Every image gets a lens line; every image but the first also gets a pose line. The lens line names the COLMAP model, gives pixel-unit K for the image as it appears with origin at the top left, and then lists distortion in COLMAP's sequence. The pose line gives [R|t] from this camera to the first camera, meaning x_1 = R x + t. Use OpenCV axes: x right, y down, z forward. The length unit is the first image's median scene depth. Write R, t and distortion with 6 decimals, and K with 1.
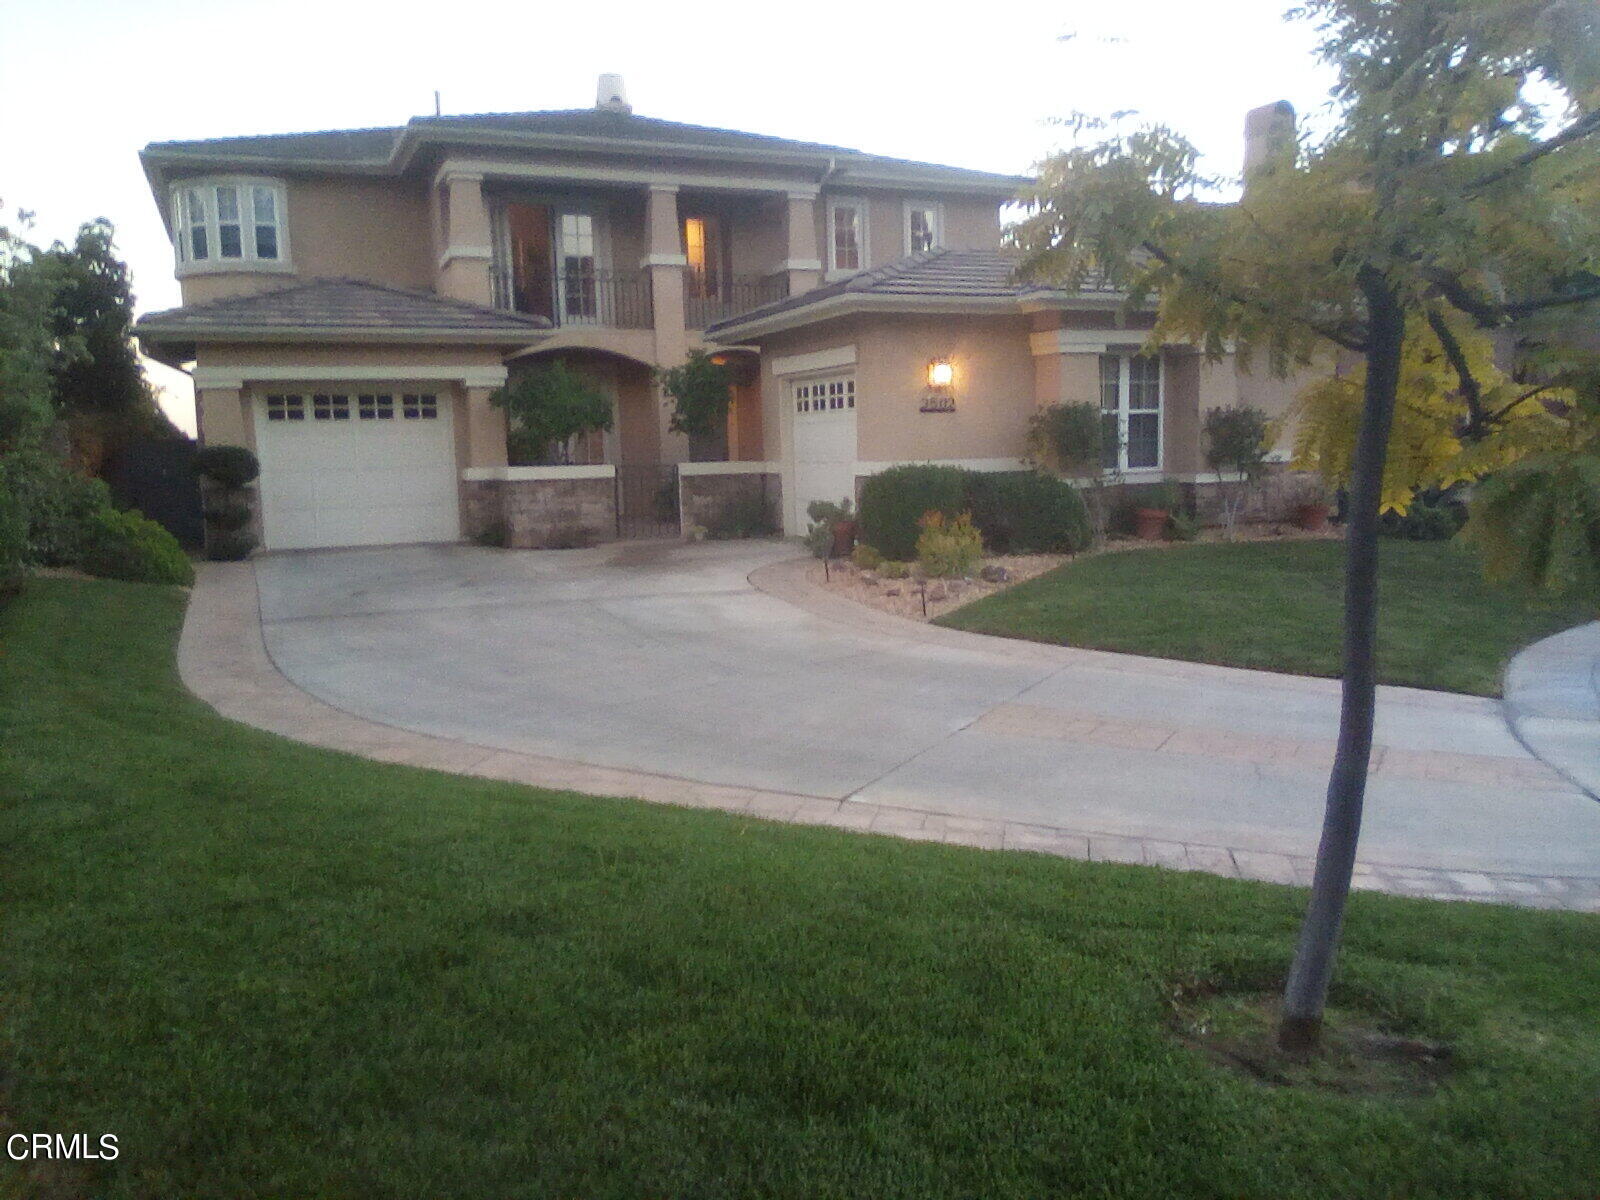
lens RADIAL K [[1339.6, 0, 831.8], [0, 1339.6, 628.3], [0, 0, 1]] dist [0.064413, -0.133451]
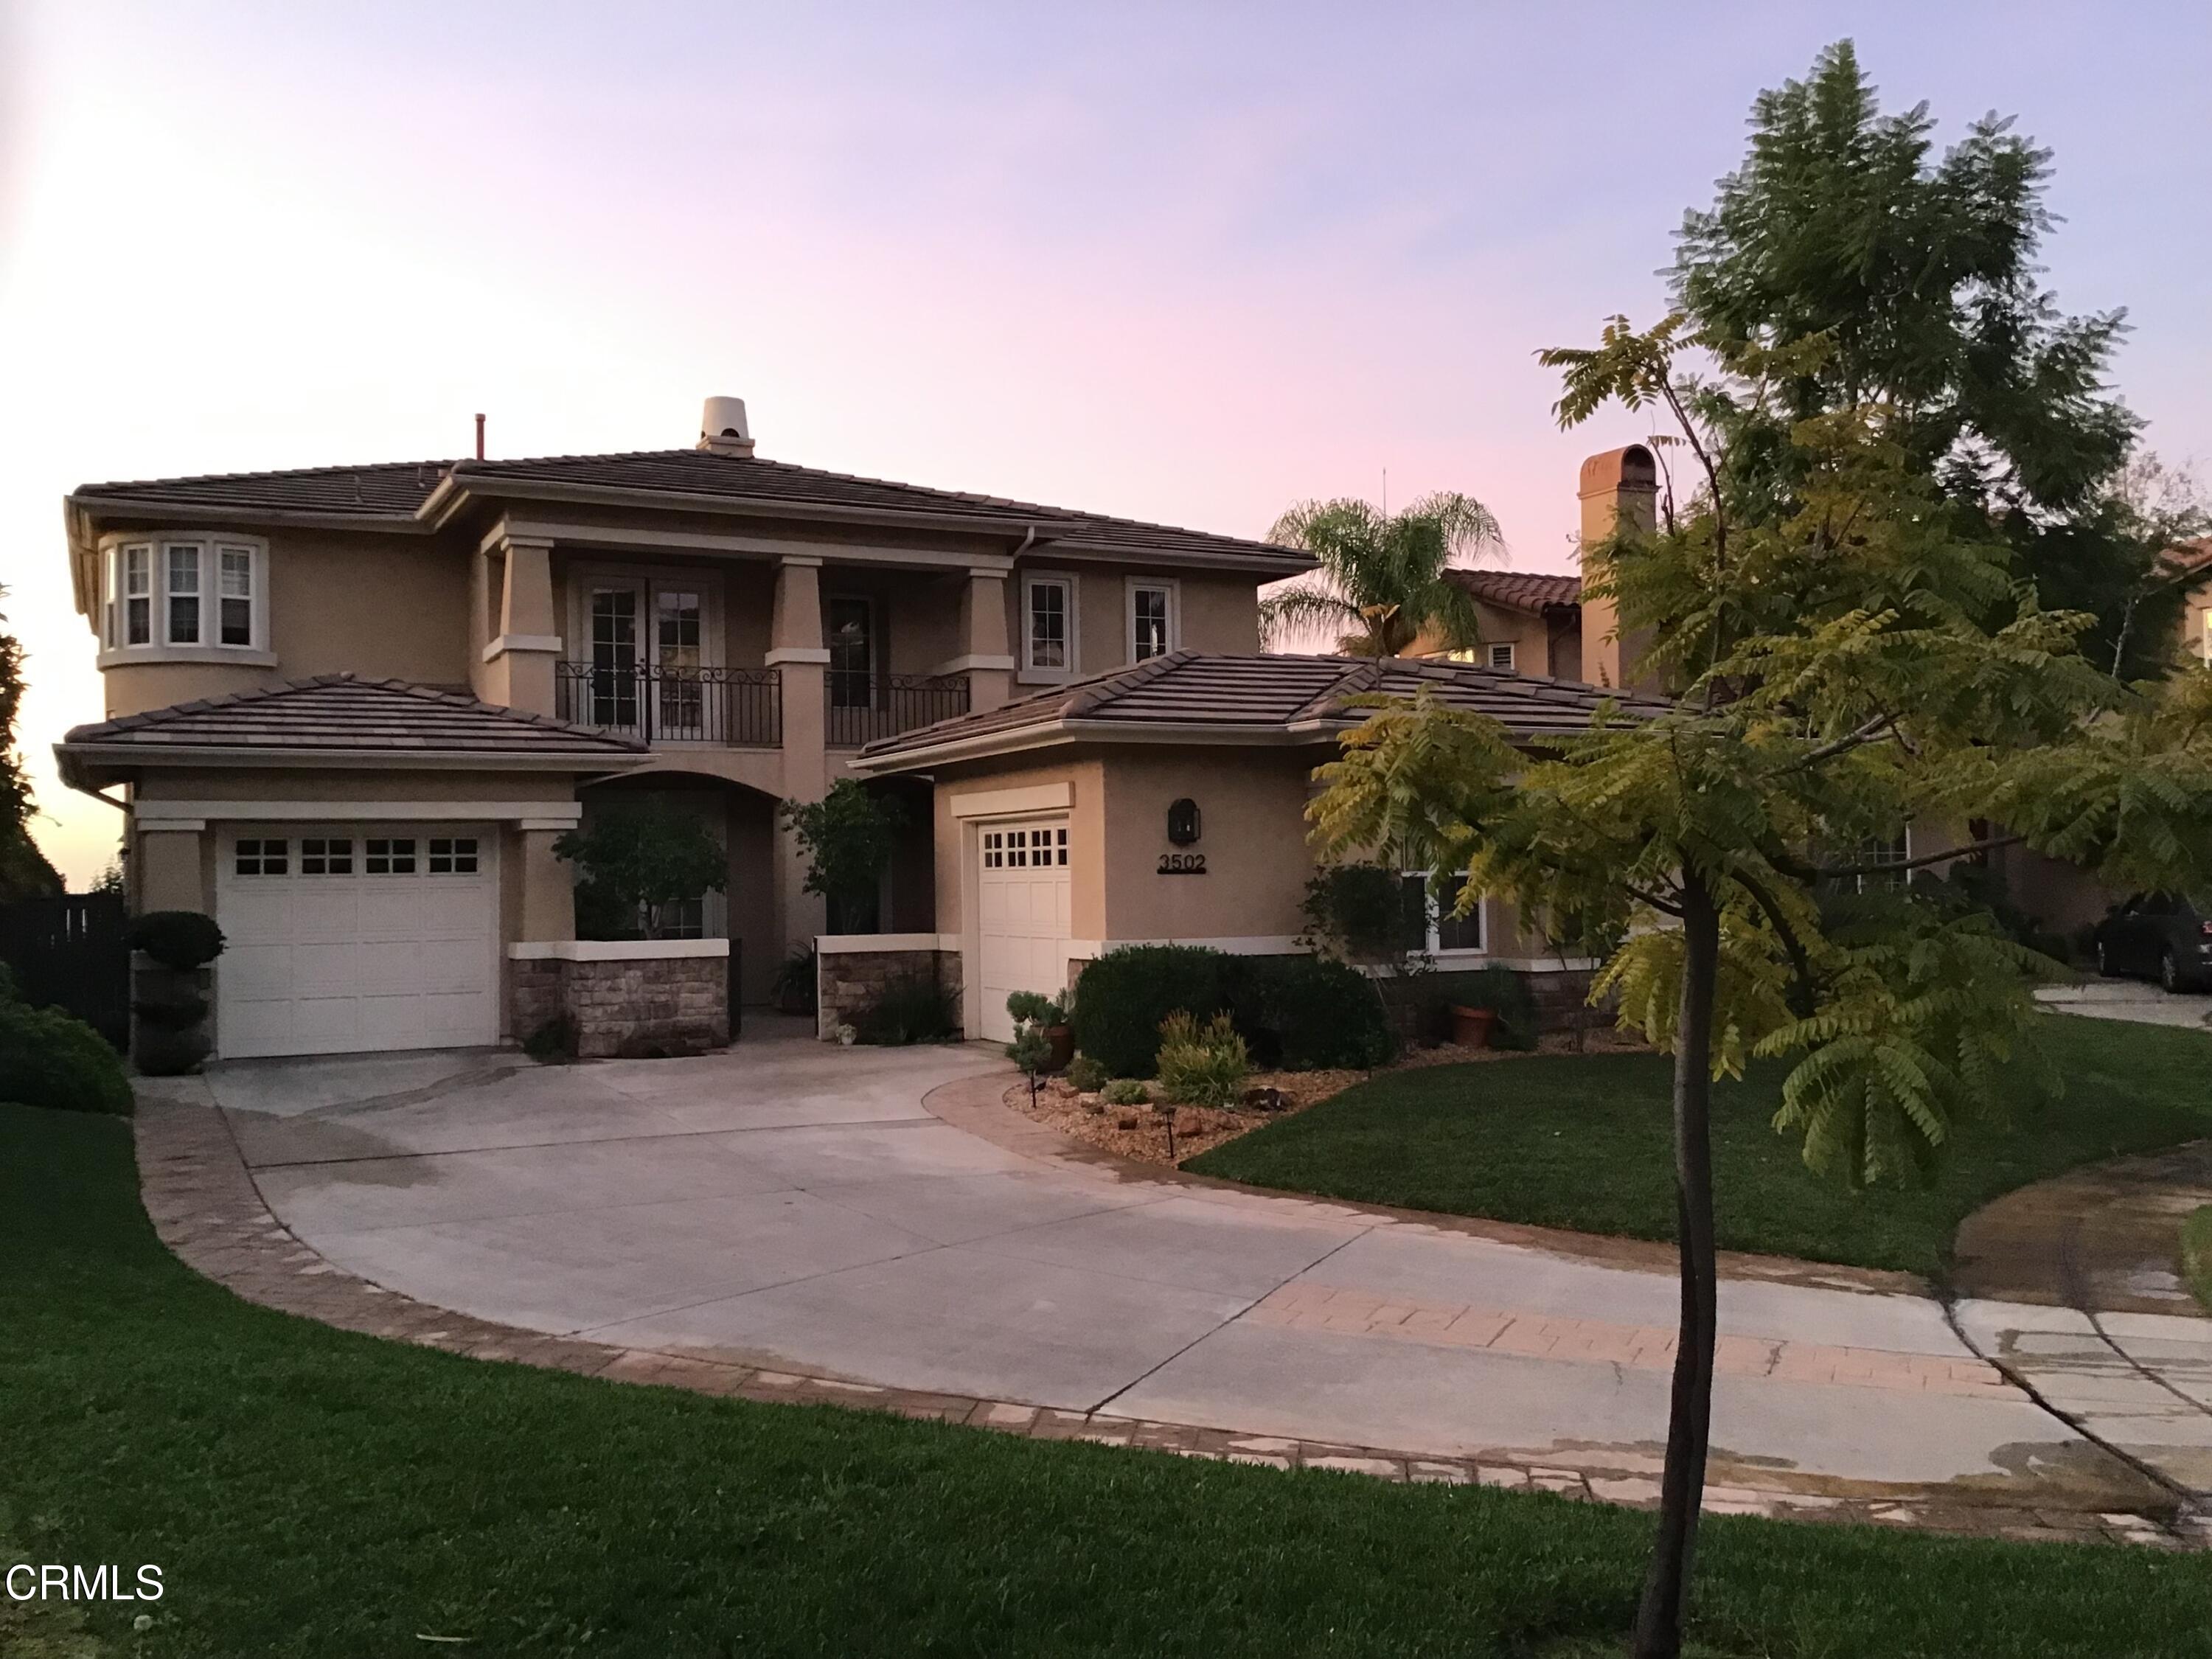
lens RADIAL K [[1999.2, 0, 1107.5], [0, 1999.2, 834.9], [0, 0, 1]] dist [0.075932, -0.133199]
pose [[0.998583, 0.010425, 0.052184, -0.016972], [-0.001855, 0.986845, -0.161660, -0.004222], [-0.053183, 0.161334, 0.985466, -0.071509]]
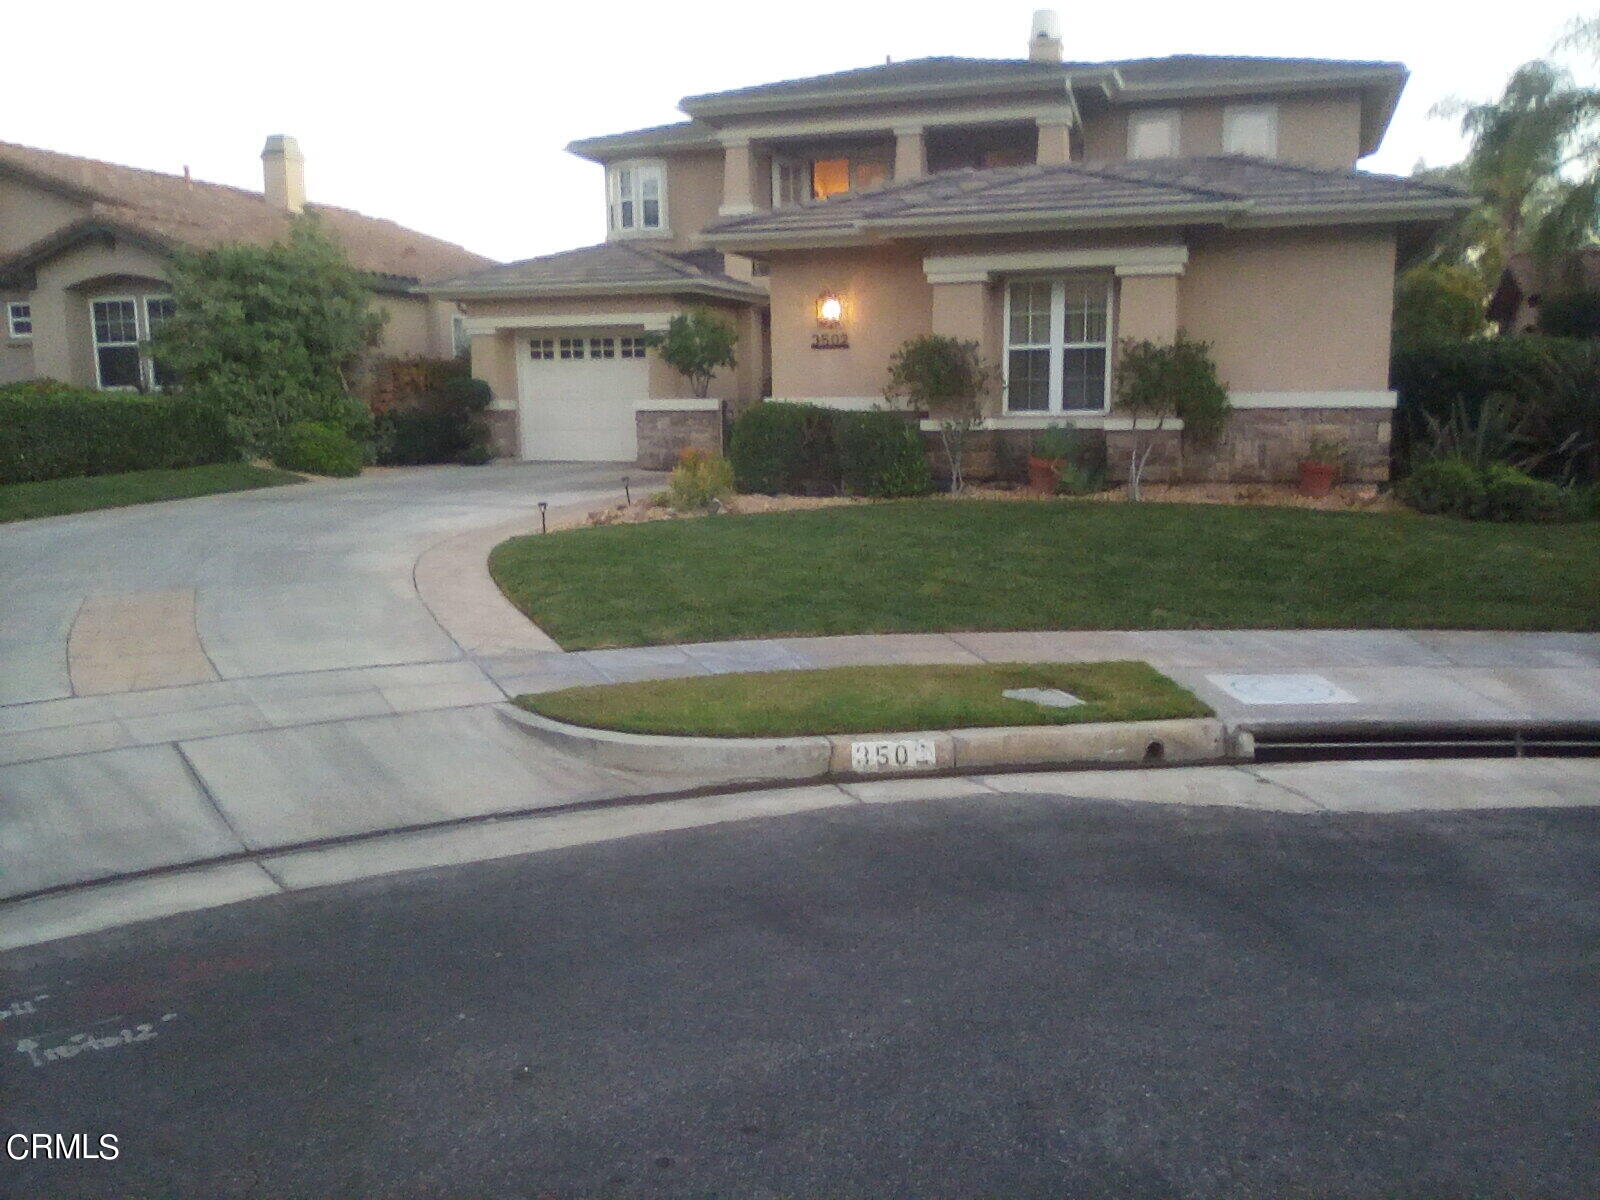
lens RADIAL K [[1339.6, 0, 854.8], [0, 1339.6, 598.5], [0, 0, 1]] dist [0.064413, -0.133451]
pose [[0.748826, 0.112584, -0.653135, 0.675228], [-0.096274, 0.993492, 0.060874, -0.036183], [0.655737, 0.017296, 0.754791, 0.243079]]
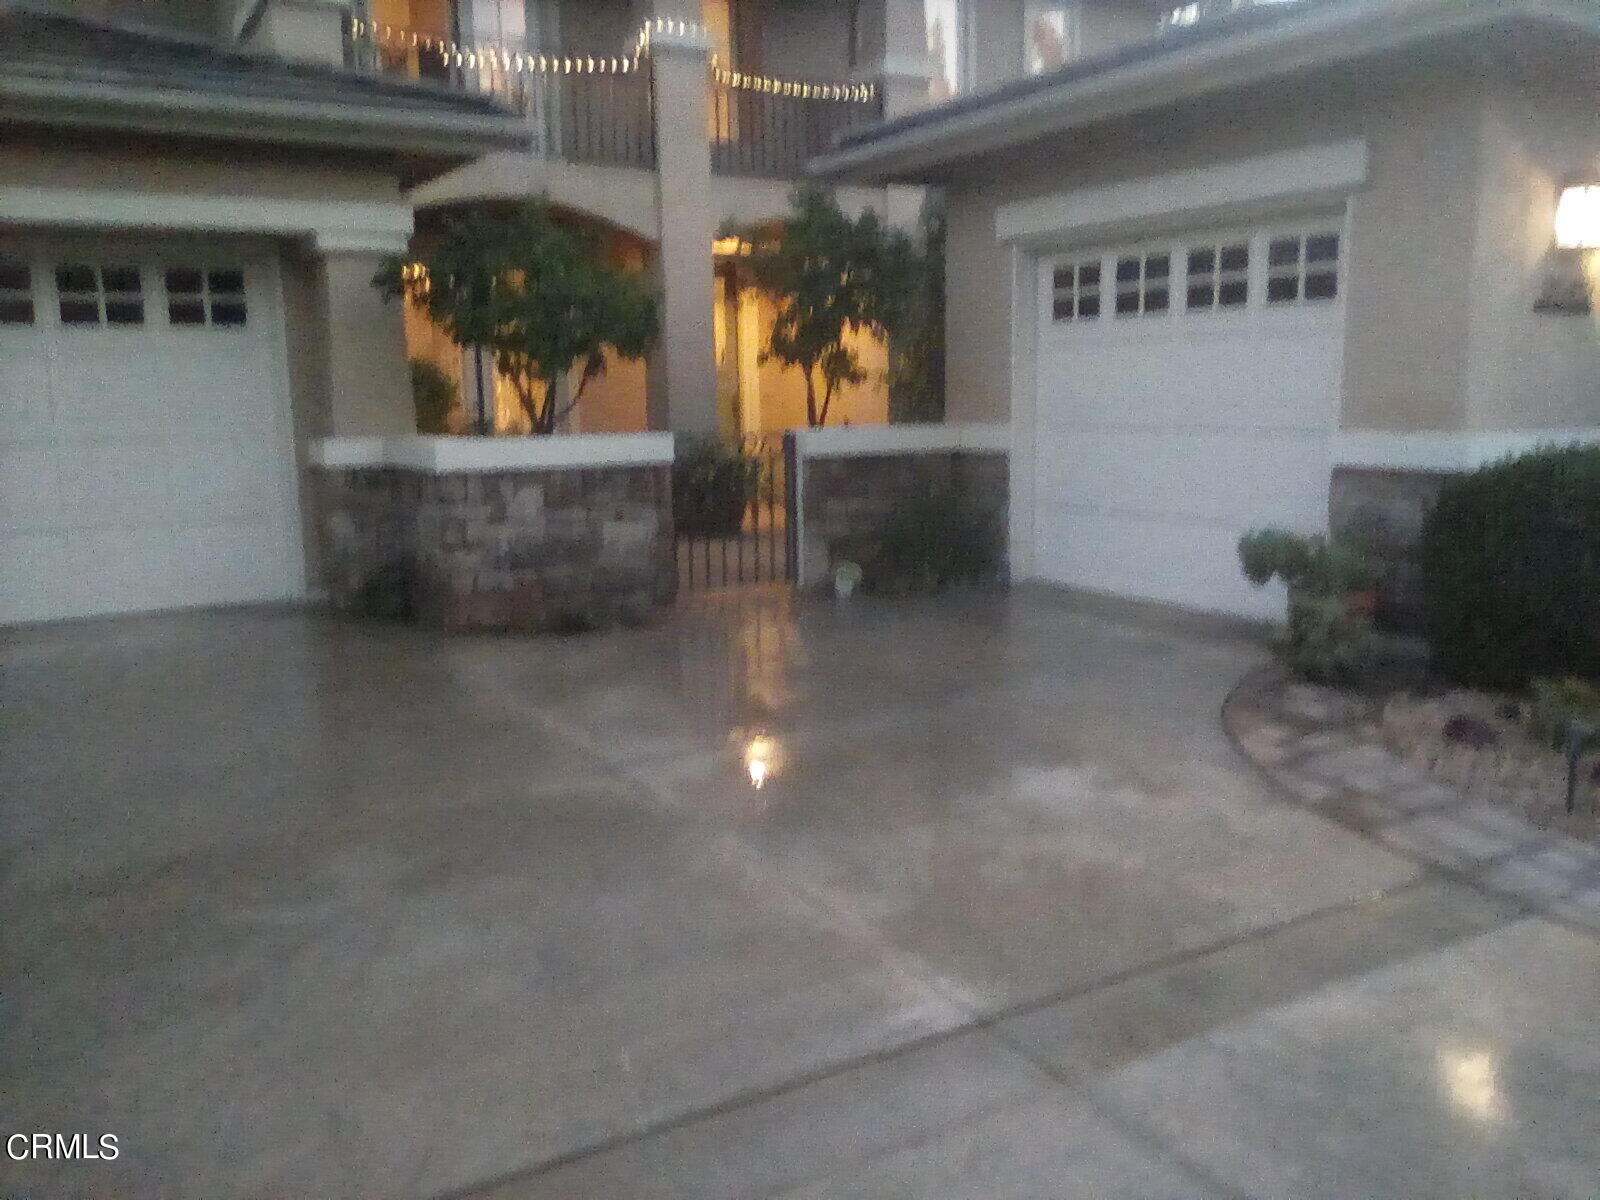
lens RADIAL K [[1339.6, 0, 809.7], [0, 1339.6, 614.7], [0, 0, 1]] dist [0.064413, -0.133451]
pose [[0.990469, -0.015978, 0.136804, -0.181444], [0.011944, 0.999471, 0.030256, -0.075967], [-0.137215, -0.028333, 0.990136, 0.561264]]
